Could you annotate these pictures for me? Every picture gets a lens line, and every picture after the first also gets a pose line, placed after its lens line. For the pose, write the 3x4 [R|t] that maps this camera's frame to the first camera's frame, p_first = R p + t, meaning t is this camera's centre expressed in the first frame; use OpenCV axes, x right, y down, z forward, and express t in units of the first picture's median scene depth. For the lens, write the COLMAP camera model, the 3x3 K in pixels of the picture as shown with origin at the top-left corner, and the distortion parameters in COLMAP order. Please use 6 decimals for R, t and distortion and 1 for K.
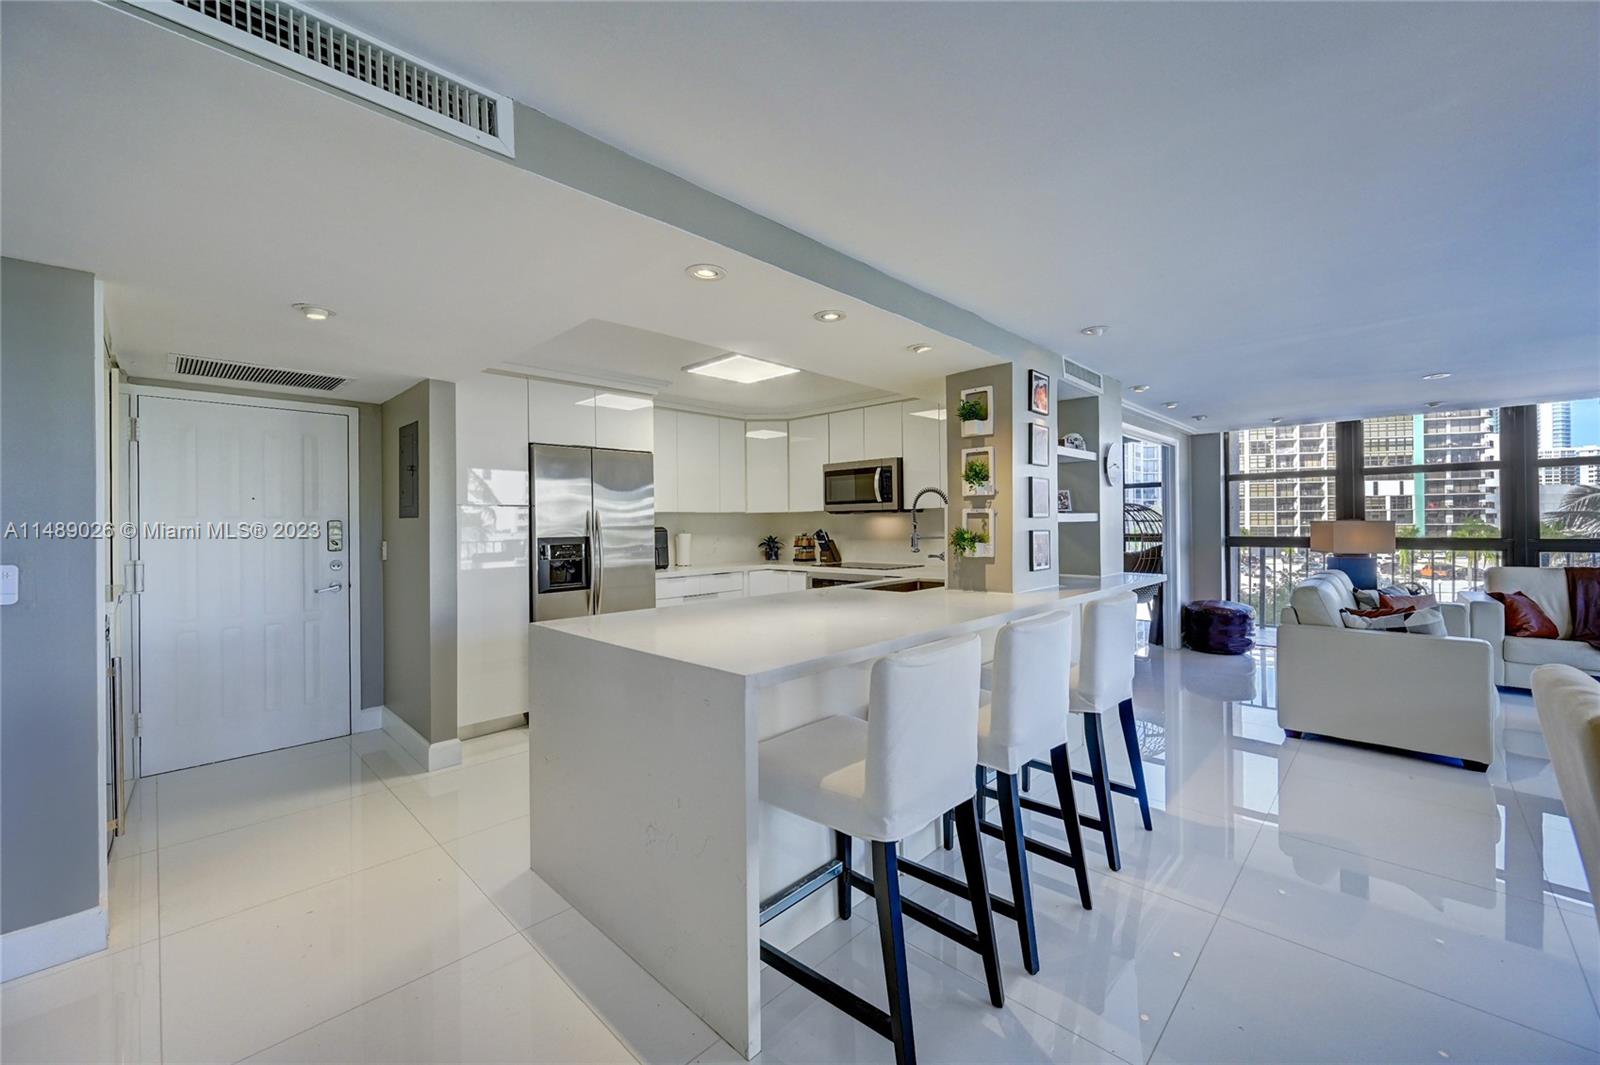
lens RADIAL K [[629.4, 0, 809.0], [0, 629.4, 523.4], [0, 0, 1]] dist [0.001596, 0.000081]
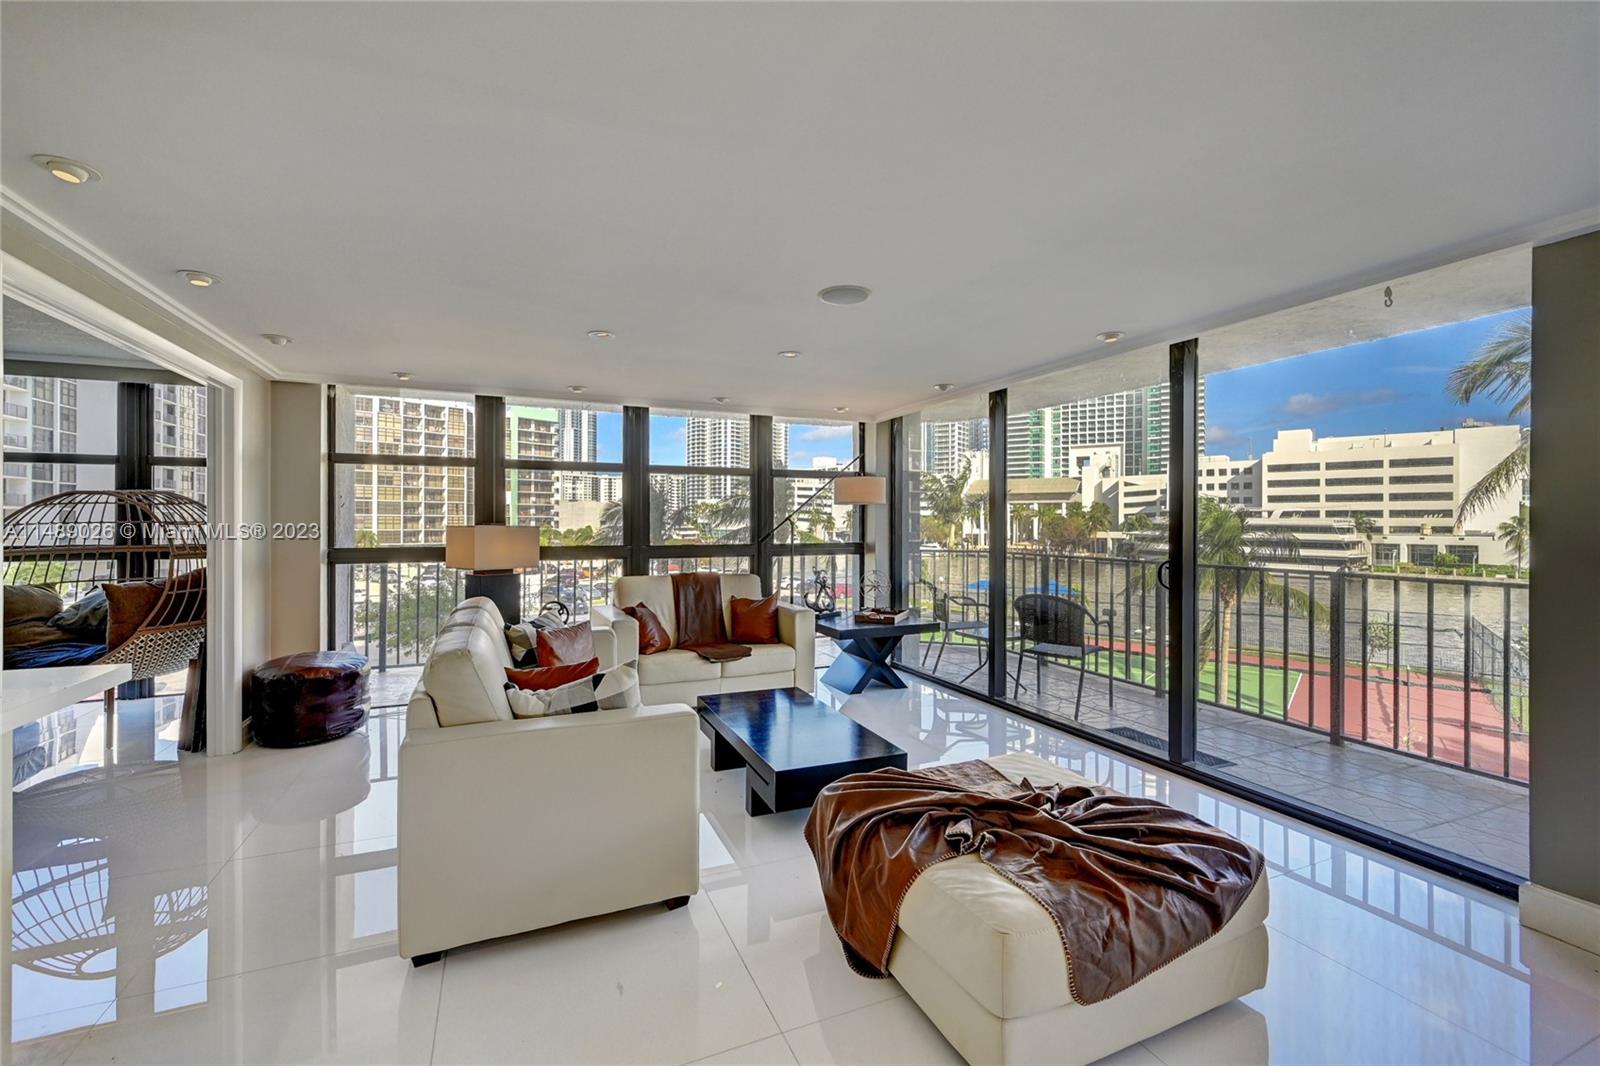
lens RADIAL K [[669.1, 0, 788.0], [0, 669.1, 524.8], [0, 0, 1]] dist [0.002465, -0.000235]
pose [[0.399246, 0.010100, 0.916788, 0.245992], [-0.006703, 0.999945, -0.008097, -0.000371], [-0.916820, -0.002912, 0.399291, 0.328964]]
